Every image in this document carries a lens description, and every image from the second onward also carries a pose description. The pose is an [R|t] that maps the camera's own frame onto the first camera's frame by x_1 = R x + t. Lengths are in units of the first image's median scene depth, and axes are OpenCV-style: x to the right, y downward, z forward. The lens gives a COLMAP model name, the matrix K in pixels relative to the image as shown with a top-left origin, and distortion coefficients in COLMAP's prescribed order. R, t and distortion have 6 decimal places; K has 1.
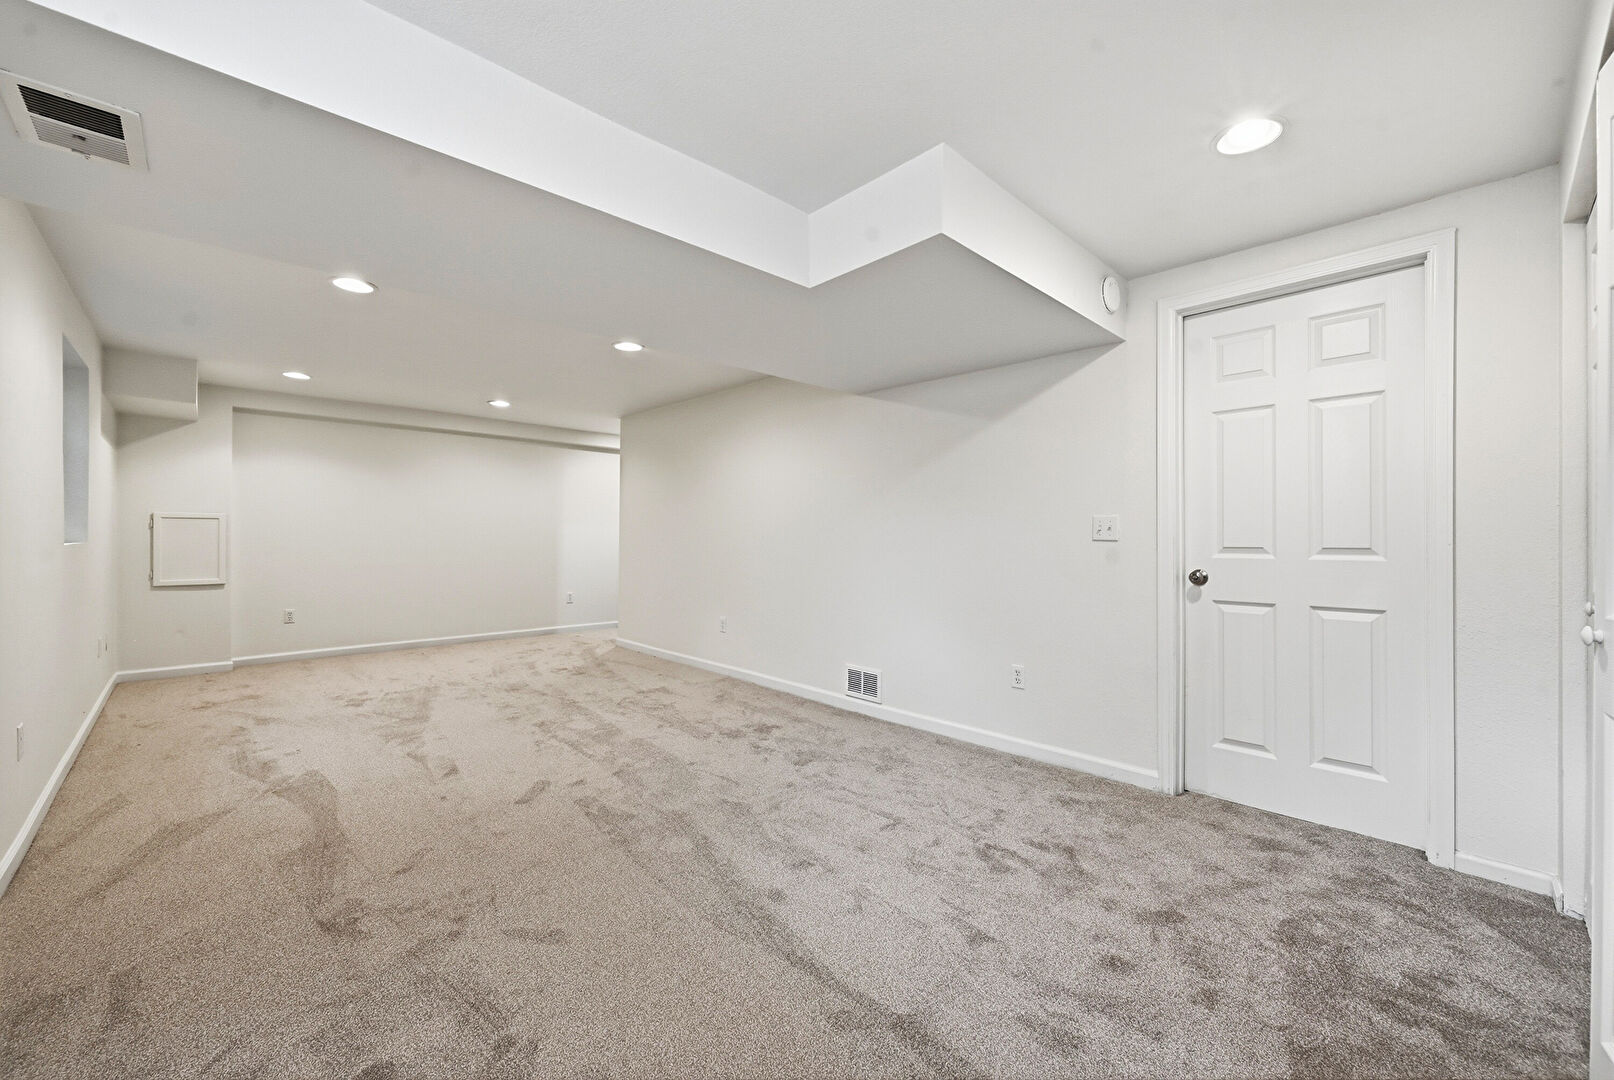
lens RADIAL K [[645.3, 0, 807.0], [0, 645.3, 540.0], [0, 0, 1]] dist [0.000333, 0.000015]
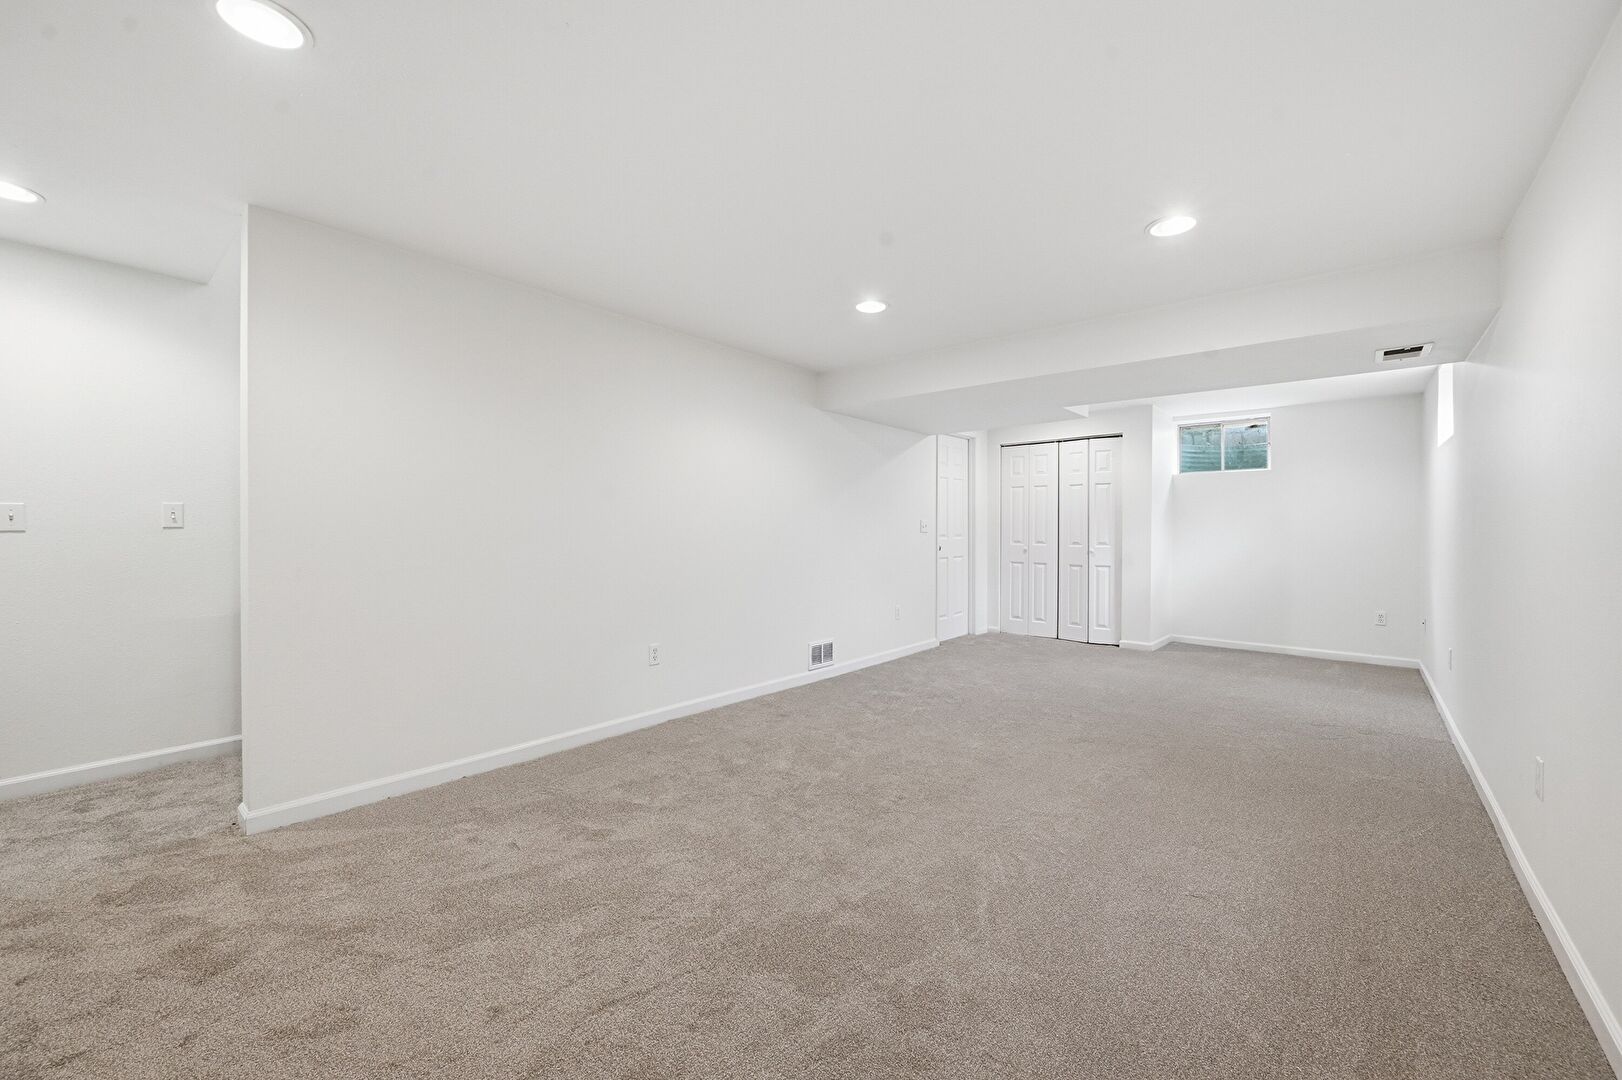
lens RADIAL K [[646.8, 0, 814.9], [0, 646.8, 534.5], [0, 0, 1]] dist [0.000502, 0.000171]
pose [[-0.133763, -0.008643, 0.990976, -1.086945], [-0.003902, 0.999959, 0.008194, -0.006750], [-0.991006, -0.002771, -0.133791, 1.174574]]
